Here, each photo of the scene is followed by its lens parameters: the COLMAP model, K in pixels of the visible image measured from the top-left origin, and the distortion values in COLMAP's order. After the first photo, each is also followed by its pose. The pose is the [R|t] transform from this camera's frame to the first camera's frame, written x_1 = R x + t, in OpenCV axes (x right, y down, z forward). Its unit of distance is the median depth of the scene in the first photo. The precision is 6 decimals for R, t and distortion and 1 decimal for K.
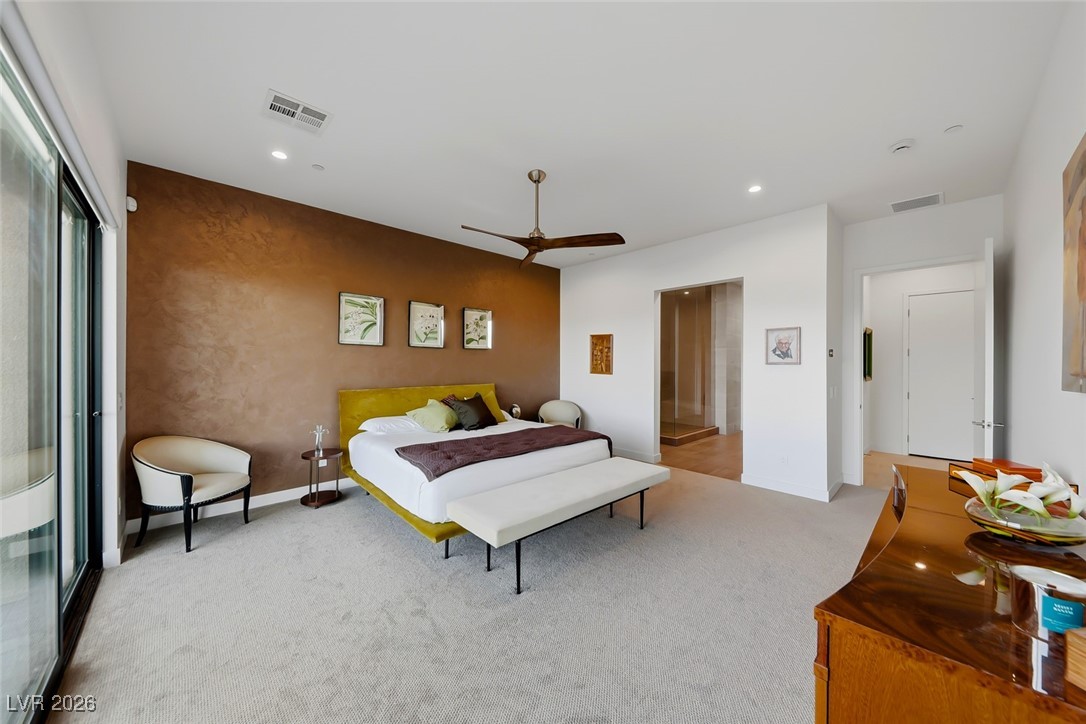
lens RADIAL K [[382.8, 0, 543.0], [0, 382.8, 362.0], [0, 0, 1]] dist [-0.000024, -0.000022]
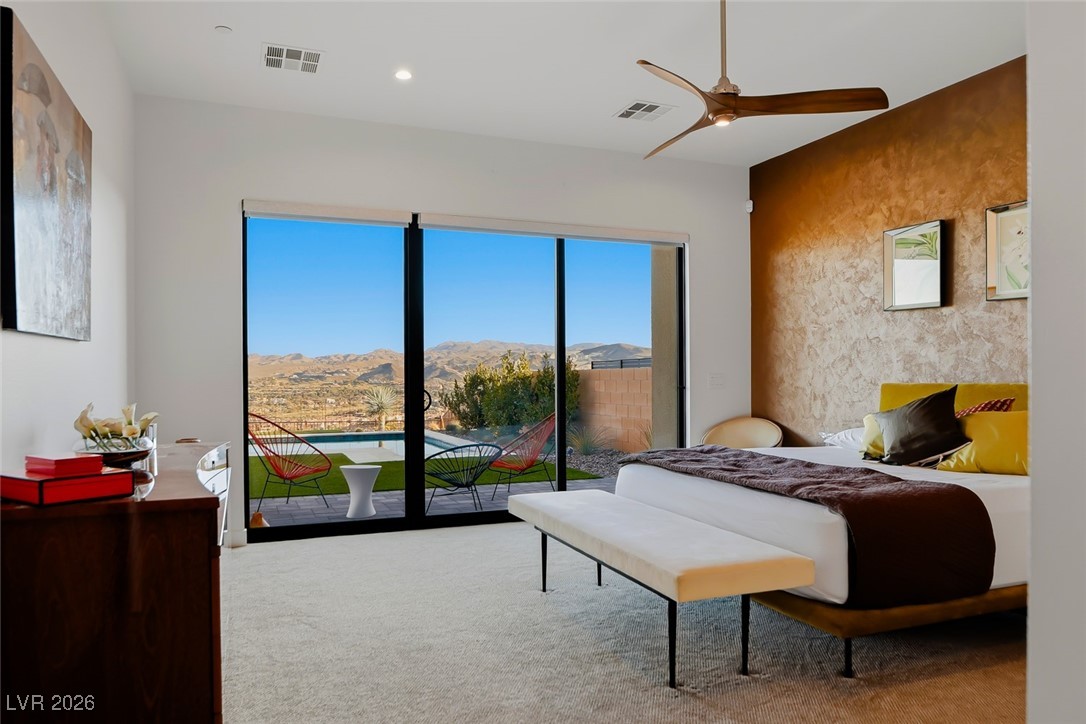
lens RADIAL K [[721.7, 0, 535.8], [0, 721.7, 385.2], [0, 0, 1]] dist [0.026381, -0.000947]
pose [[-0.363625, 0.008784, -0.931504, 0.992731], [0.001025, 0.999959, 0.009030, 0.078349], [0.931545, 0.002328, -0.363619, 1.060206]]
